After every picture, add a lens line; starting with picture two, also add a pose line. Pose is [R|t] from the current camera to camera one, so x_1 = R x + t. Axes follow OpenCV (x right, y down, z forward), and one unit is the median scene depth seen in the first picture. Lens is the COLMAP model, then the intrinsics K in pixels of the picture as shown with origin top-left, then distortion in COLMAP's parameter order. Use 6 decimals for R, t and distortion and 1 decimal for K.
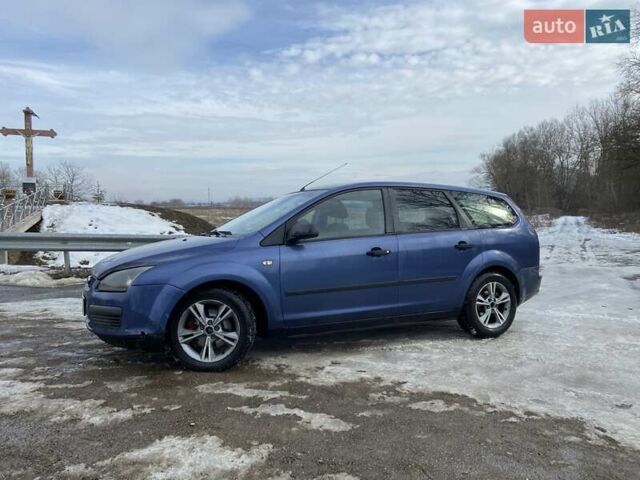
lens RADIAL K [[510.7, 0, 322.9], [0, 510.7, 239.9], [0, 0, 1]] dist [0.006573, -0.000649]
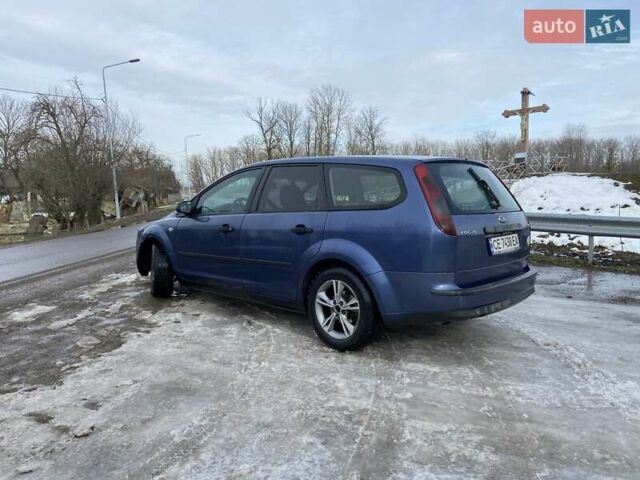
lens RADIAL K [[510.7, 0, 322.9], [0, 510.7, 239.9], [0, 0, 1]] dist [0.006573, -0.000649]
pose [[0.333970, 0.084872, -0.938755, 1.051701], [-0.026117, 0.996389, 0.080791, -0.040479], [0.942222, -0.002464, 0.334980, 0.720276]]
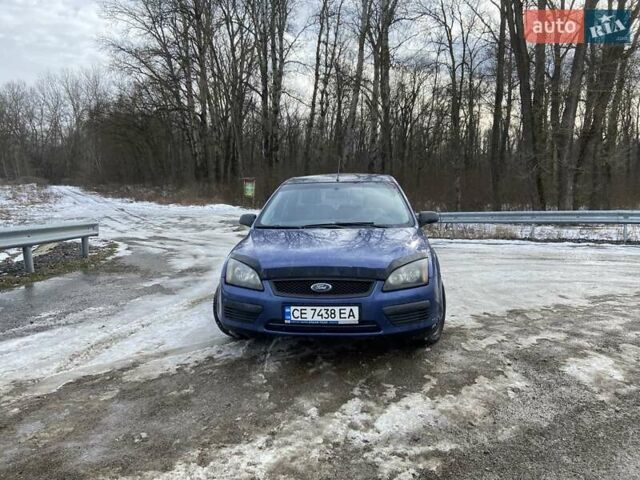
lens RADIAL K [[510.7, 0, 322.9], [0, 510.7, 239.9], [0, 0, 1]] dist [0.006573, -0.000649]
pose [[0.509979, -0.091889, 0.855265, -0.079612], [0.036906, 0.995700, 0.084971, -0.005071], [-0.859395, -0.011769, 0.511178, 0.037113]]
